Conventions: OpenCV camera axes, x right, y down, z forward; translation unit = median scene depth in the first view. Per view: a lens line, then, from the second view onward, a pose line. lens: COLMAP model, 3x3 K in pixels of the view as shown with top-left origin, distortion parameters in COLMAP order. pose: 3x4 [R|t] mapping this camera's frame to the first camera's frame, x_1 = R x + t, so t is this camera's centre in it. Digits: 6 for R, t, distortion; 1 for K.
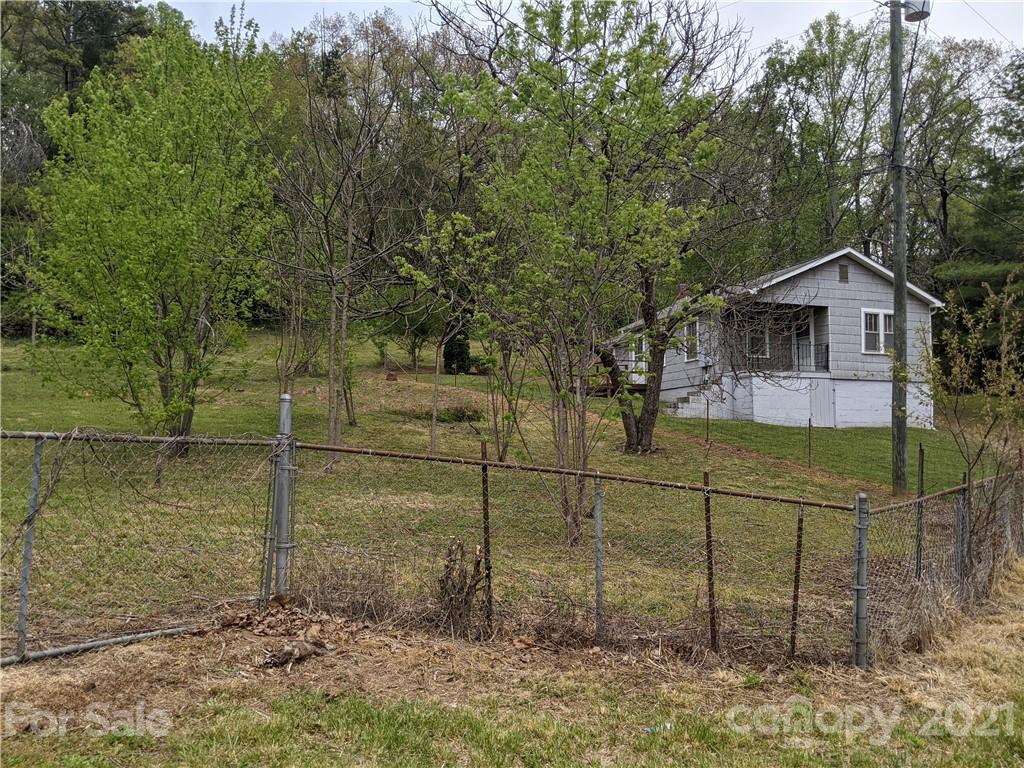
lens RADIAL K [[802.2, 0, 513.1], [0, 802.2, 393.6], [0, 0, 1]] dist [-0.010070, -0.015213]
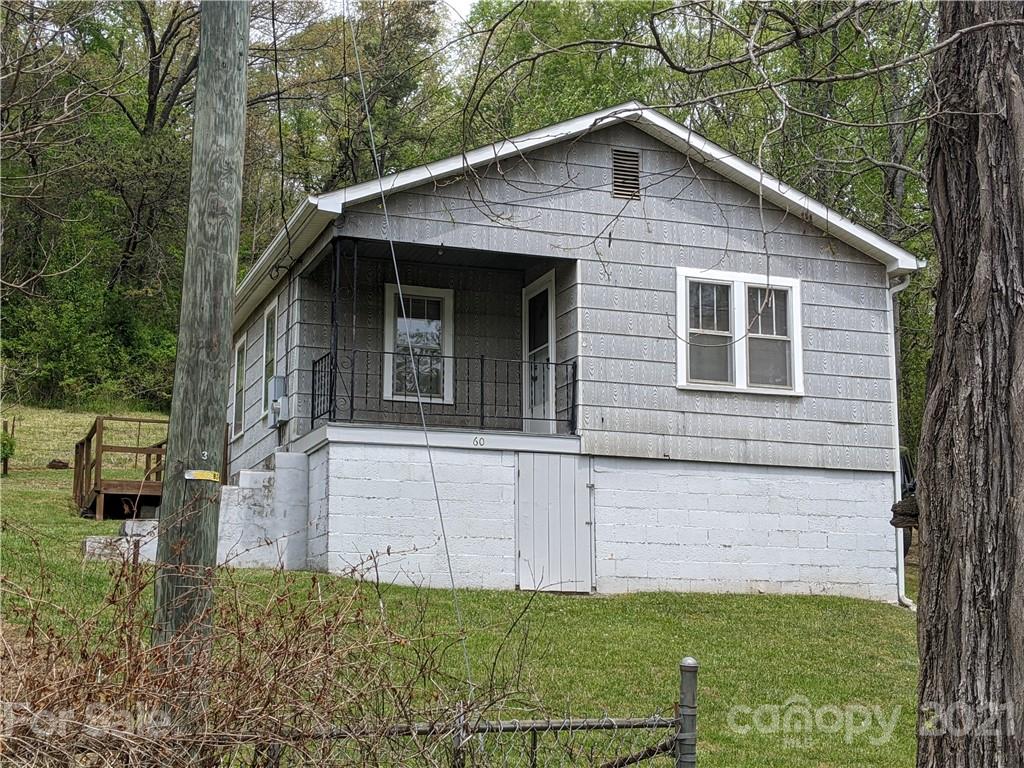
lens RADIAL K [[1430.9, 0, 513.1], [0, 1430.9, 388.4], [0, 0, 1]] dist [0.038194, 0.000000]
pose [[0.999990, 0.004438, -0.000273, 0.361029], [-0.004440, 0.993209, -0.116262, 0.026120], [-0.000245, 0.116262, 0.993219, 0.351836]]
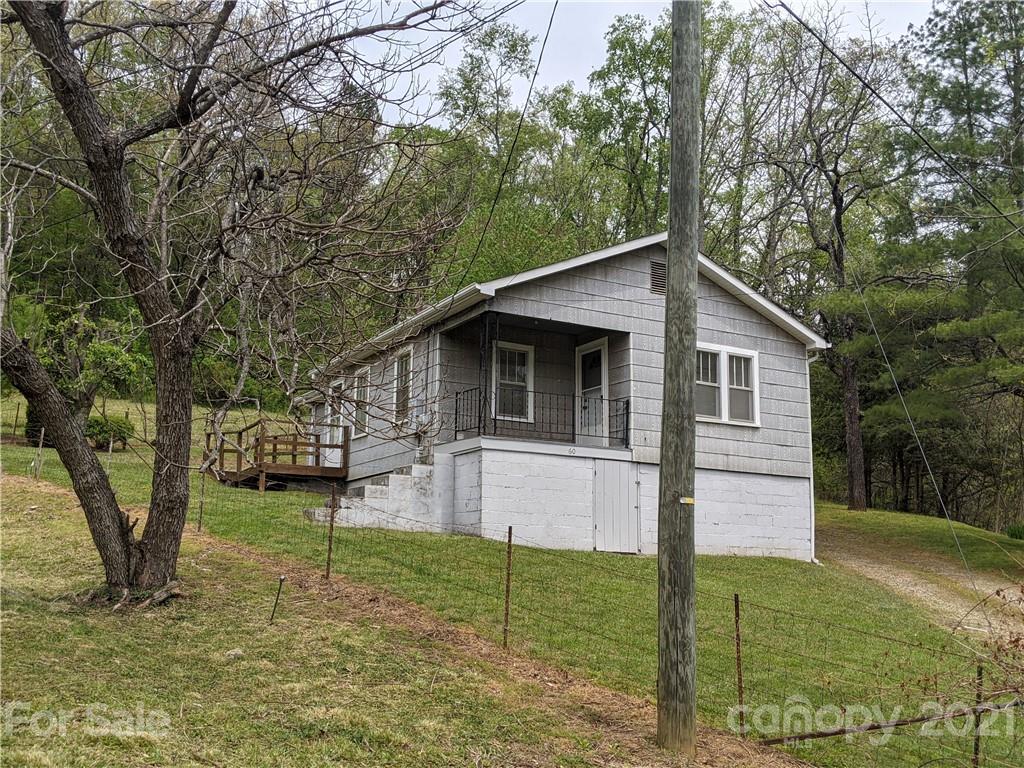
lens RADIAL K [[985.4, 0, 505.1], [0, 985.4, 375.6], [0, 0, 1]] dist [0.046972, 0.000000]
pose [[0.987765, 0.051249, 0.147287, 0.205699], [-0.031495, 0.990555, -0.133448, 0.015405], [-0.152735, 0.127176, 0.980050, 0.339815]]
